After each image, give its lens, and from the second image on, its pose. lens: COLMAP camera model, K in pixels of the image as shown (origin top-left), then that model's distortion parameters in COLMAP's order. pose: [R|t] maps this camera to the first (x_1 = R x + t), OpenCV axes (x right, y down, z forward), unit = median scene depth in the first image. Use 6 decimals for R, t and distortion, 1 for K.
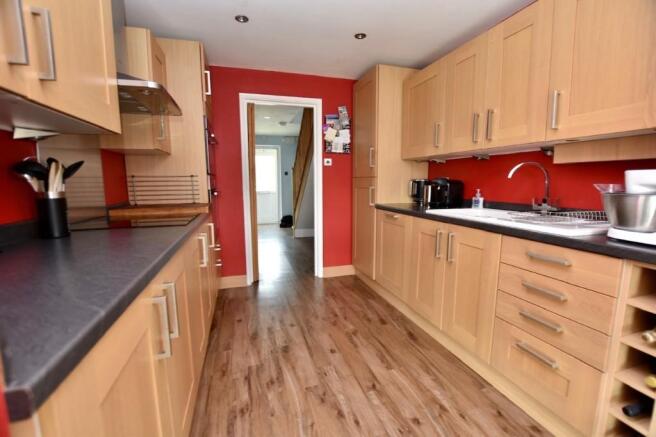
lens RADIAL K [[287.5, 0, 328.9], [0, 287.5, 220.5], [0, 0, 1]] dist [-0.029281, 0.001701]
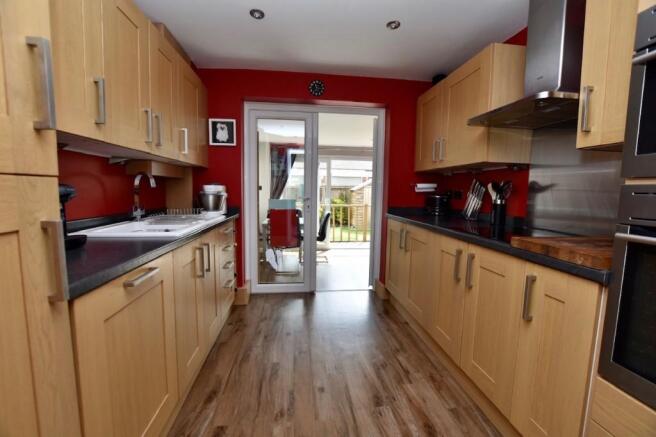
lens RADIAL K [[287.5, 0, 329.0], [0, 287.5, 218.8], [0, 0, 1]] dist [-0.029281, 0.001701]
pose [[-0.984035, -0.032238, 0.175031, -0.150014], [0.008972, 0.973221, 0.229694, -0.252215], [-0.177749, 0.227598, -0.957395, 1.799576]]
